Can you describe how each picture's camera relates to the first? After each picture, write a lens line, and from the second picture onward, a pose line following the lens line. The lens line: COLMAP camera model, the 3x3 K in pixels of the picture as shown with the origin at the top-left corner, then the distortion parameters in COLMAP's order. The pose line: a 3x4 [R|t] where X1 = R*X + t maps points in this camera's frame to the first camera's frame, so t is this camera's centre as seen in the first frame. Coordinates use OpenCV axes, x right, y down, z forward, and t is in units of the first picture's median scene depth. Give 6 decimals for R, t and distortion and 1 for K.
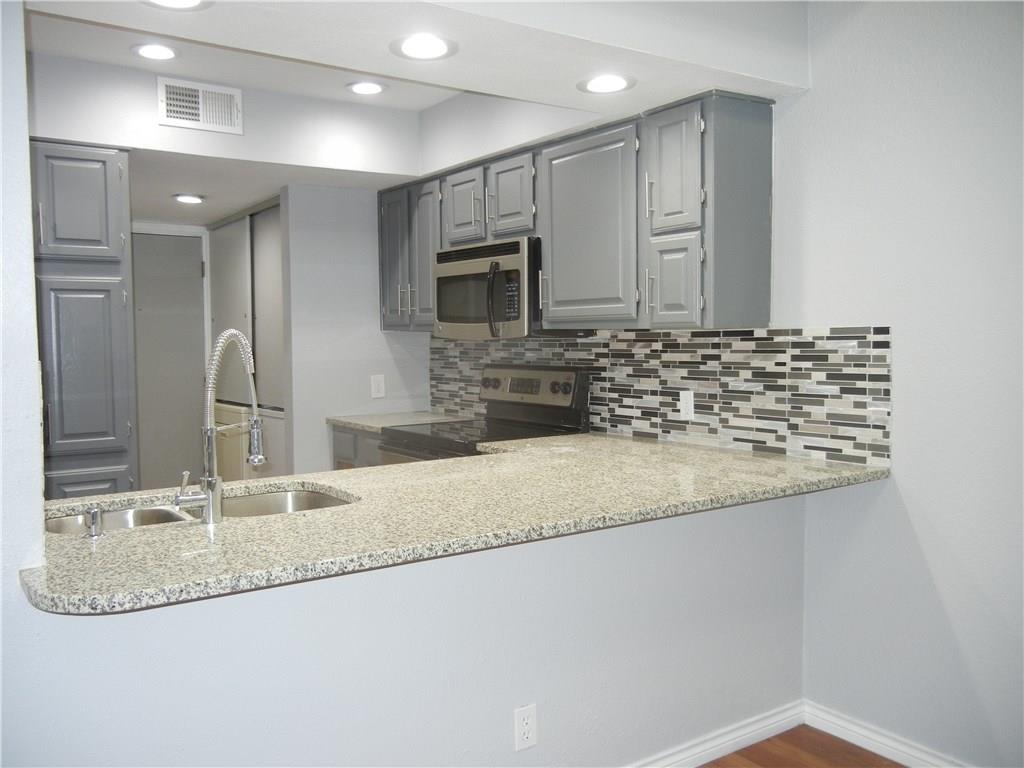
lens RADIAL K [[879.0, 0, 506.1], [0, 879.0, 383.0], [0, 0, 1]] dist [0.004708, 0.002239]
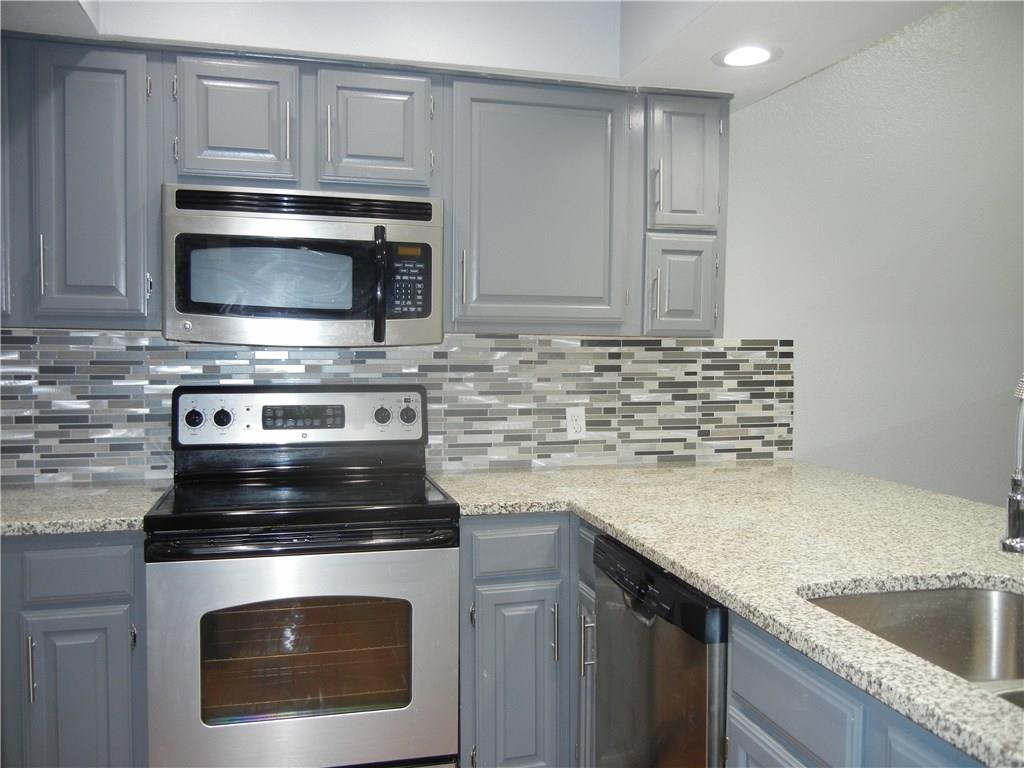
lens RADIAL K [[879.0, 0, 506.1], [0, 879.0, 383.0], [0, 0, 1]] dist [0.004708, 0.002239]
pose [[0.349858, -0.028677, 0.936364, -0.725445], [0.040076, 0.999074, 0.015624, -0.035312], [-0.935945, 0.032059, 0.350683, 0.842467]]
